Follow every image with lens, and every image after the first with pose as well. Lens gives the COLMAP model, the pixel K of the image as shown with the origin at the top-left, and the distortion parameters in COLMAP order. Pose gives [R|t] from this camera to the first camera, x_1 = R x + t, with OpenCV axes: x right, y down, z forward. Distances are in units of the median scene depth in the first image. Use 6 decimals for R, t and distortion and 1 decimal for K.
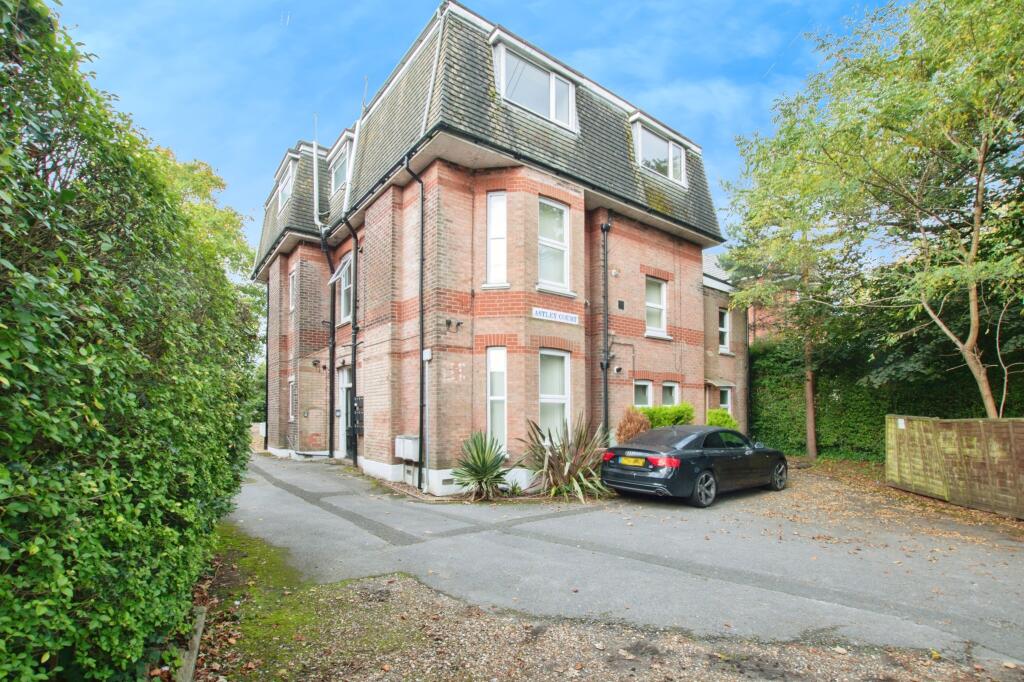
lens RADIAL K [[477.0, 0, 499.0], [0, 477.0, 404.4], [0, 0, 1]] dist [-0.027583, 0.000365]
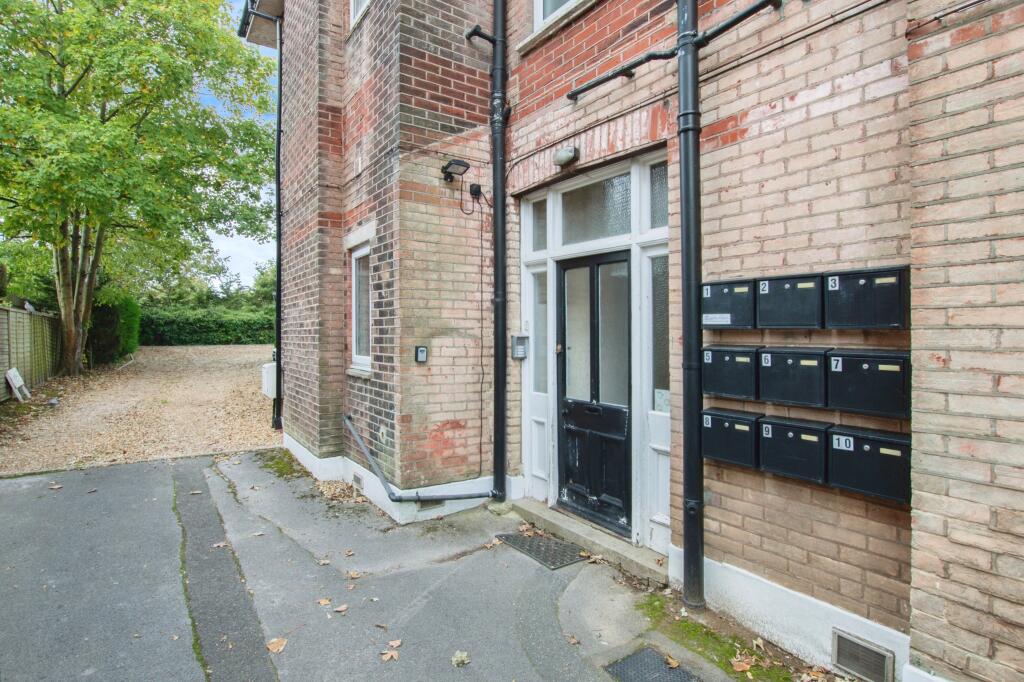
lens RADIAL K [[578.8, 0, 507.6], [0, 578.8, 336.4], [0, 0, 1]] dist [-0.008508, -0.000594]
pose [[0.997512, 0.007474, -0.070093, -0.484131], [-0.005803, 0.999695, 0.024023, 0.003360], [0.070252, -0.023557, 0.997251, 0.967664]]
